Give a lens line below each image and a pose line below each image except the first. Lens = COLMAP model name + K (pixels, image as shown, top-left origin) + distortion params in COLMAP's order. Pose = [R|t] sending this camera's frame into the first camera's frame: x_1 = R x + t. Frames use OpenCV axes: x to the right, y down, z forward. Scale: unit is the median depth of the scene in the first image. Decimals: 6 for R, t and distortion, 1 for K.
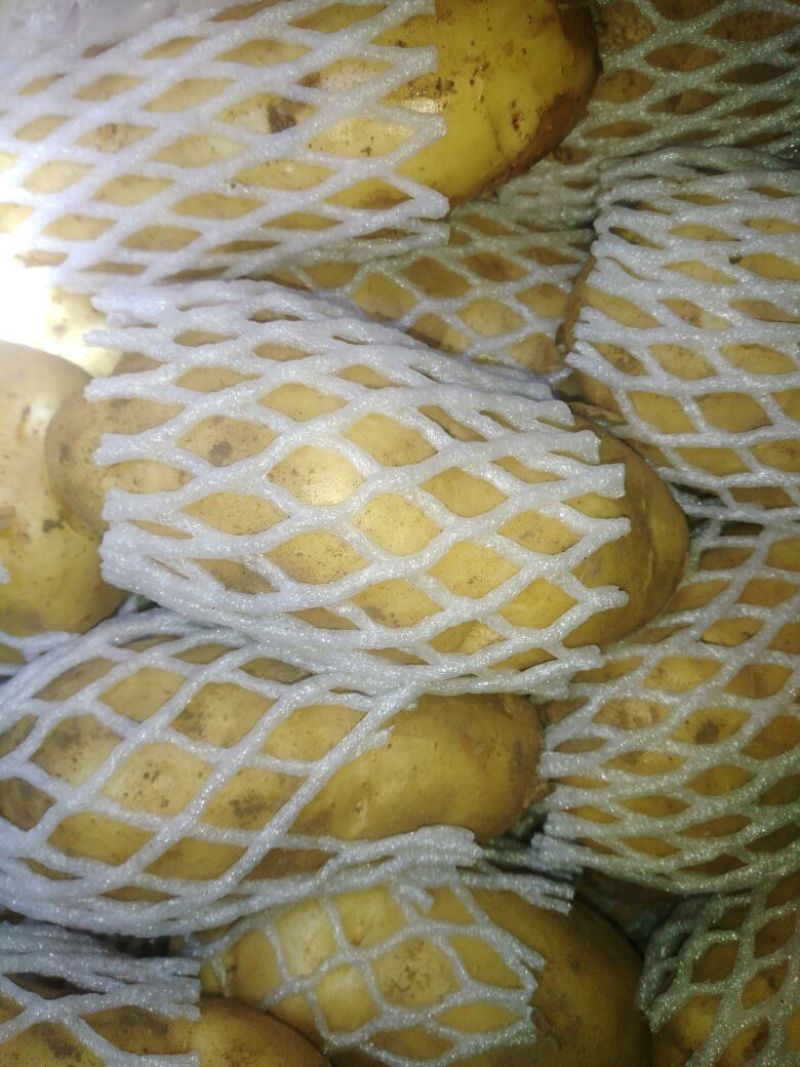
lens RADIAL K [[916.8, 0, 400.0], [0, 916.8, 533.5], [0, 0, 1]] dist [-0.000923, -0.008206]
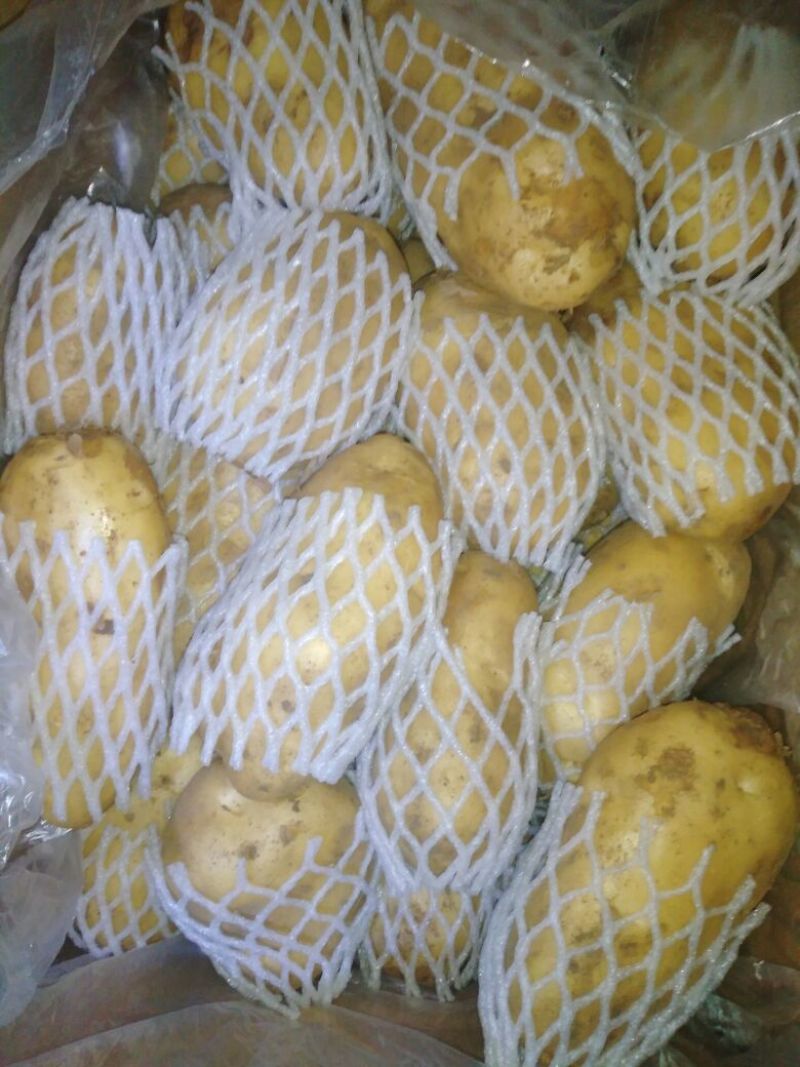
lens RADIAL K [[838.2, 0, 400.0], [0, 838.2, 533.5], [0, 0, 1]] dist [0.059252, -0.002001]
pose [[0.247804, -0.968770, 0.008838, 0.160536], [0.965206, 0.247658, 0.083924, -0.083507], [-0.083492, -0.012266, 0.996433, -0.619847]]
